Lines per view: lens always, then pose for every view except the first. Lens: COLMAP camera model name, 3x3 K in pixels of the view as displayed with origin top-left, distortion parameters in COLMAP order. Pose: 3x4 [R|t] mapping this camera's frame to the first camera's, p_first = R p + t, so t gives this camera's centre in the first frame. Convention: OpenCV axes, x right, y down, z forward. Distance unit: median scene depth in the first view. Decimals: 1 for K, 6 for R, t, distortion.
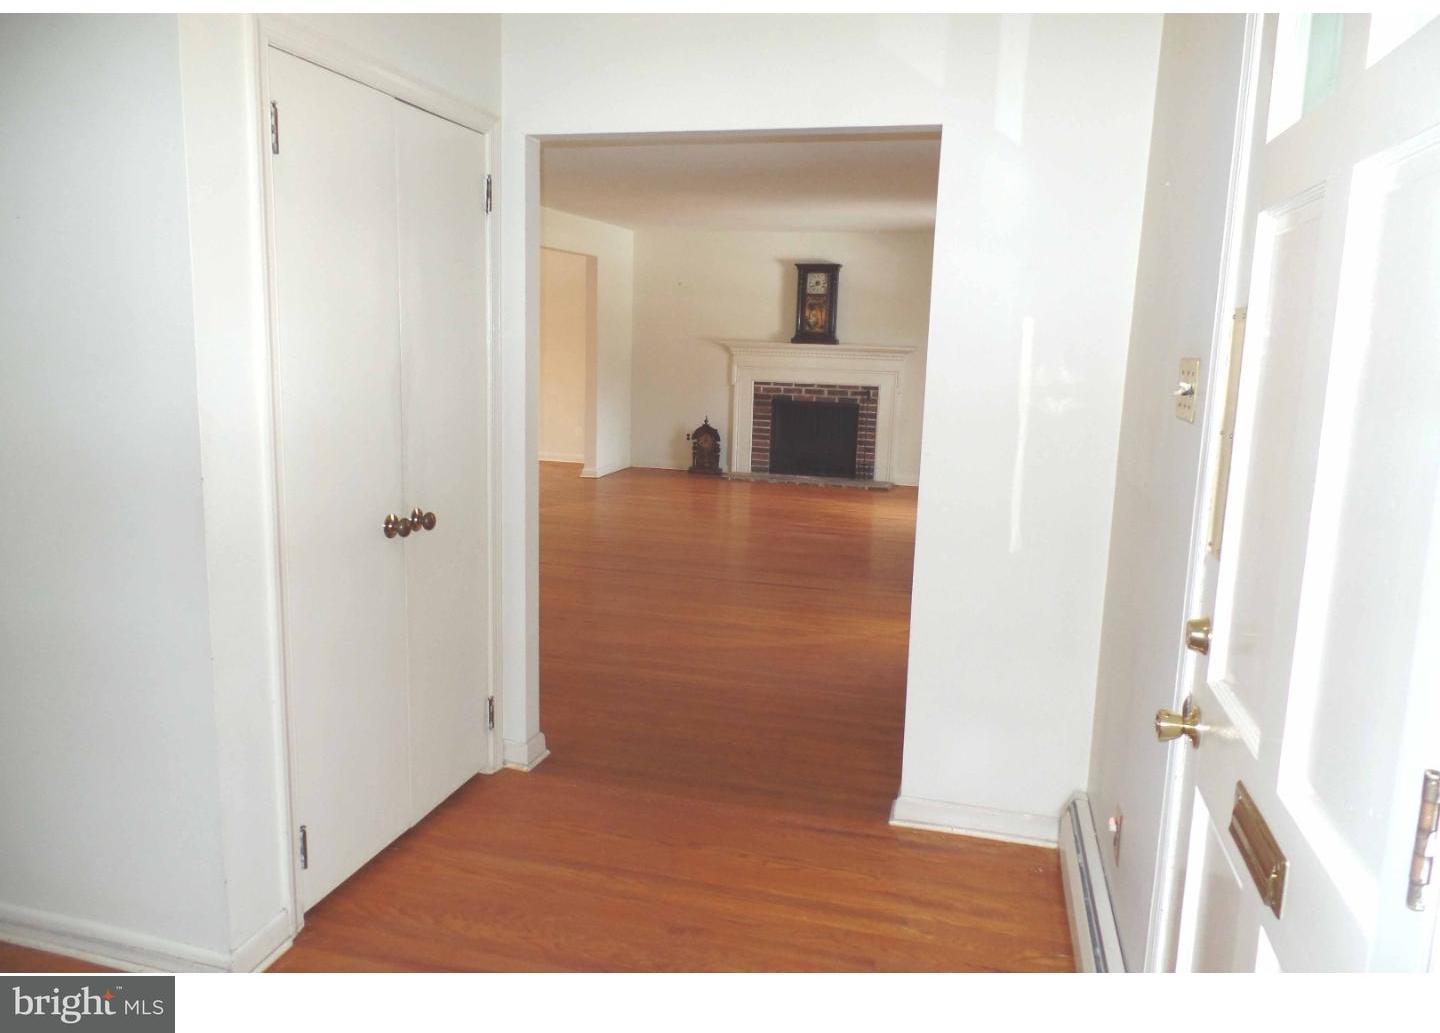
lens RADIAL K [[1013.1, 0, 719.2], [0, 1013.1, 516.5], [0, 0, 1]] dist [-0.001903, 0.009496]
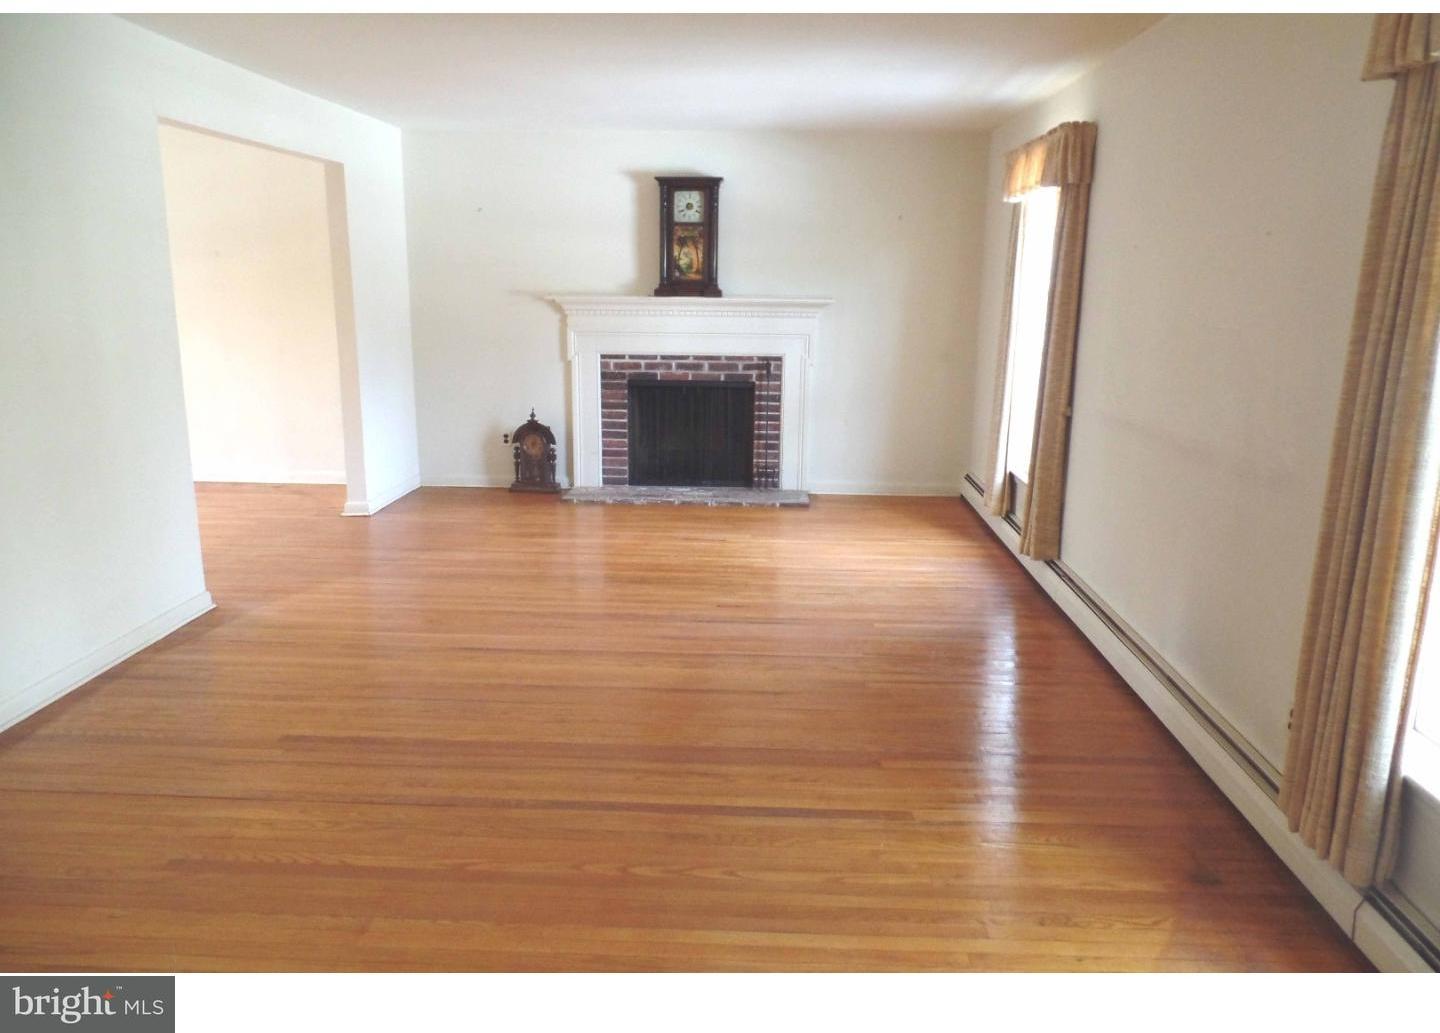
lens RADIAL K [[1013.1, 0, 720.7], [0, 1013.1, 514.0], [0, 0, 1]] dist [-0.001903, 0.009496]
pose [[0.976938, -0.067844, 0.202457, -0.032268], [0.057650, 0.996774, 0.055836, -0.060366], [-0.205592, -0.042877, 0.977698, 0.316628]]
